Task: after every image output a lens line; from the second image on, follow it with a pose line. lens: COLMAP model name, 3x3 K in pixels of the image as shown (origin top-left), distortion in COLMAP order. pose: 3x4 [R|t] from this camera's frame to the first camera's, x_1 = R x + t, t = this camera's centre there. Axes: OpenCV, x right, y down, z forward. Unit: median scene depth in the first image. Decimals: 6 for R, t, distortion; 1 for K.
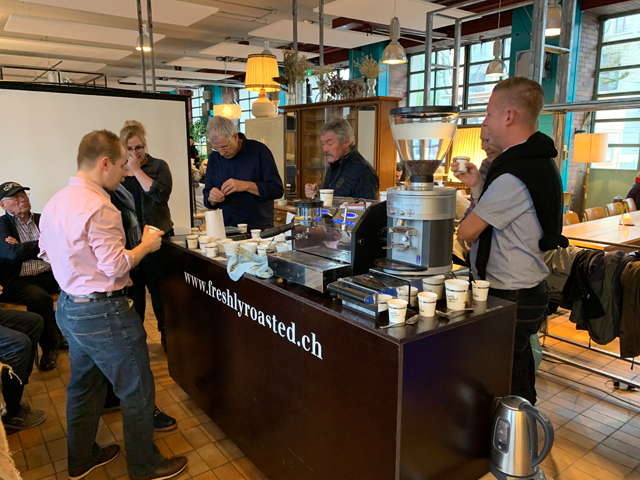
lens RADIAL K [[487.8, 0, 321.2], [0, 487.8, 238.3], [0, 0, 1]] dist [0.020121, -0.025482]
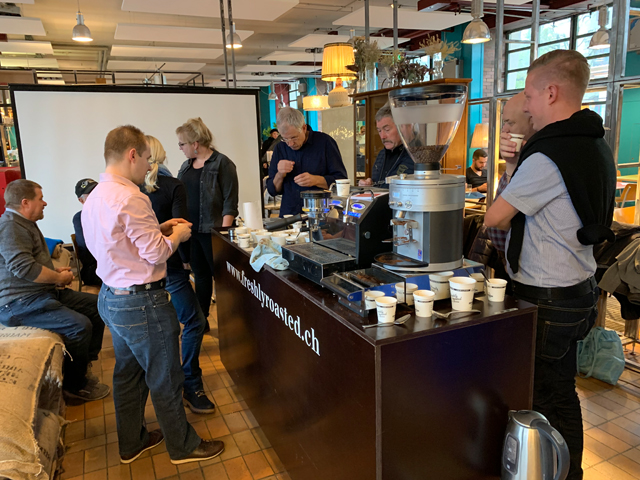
lens RADIAL K [[487.8, 0, 315.2], [0, 487.8, 236.8], [0, 0, 1]] dist [0.020121, -0.025482]
pose [[0.977420, 0.009609, -0.211088, 0.136840], [-0.005862, 0.999814, 0.018370, -0.003581], [0.211226, -0.016717, 0.977294, 0.042000]]
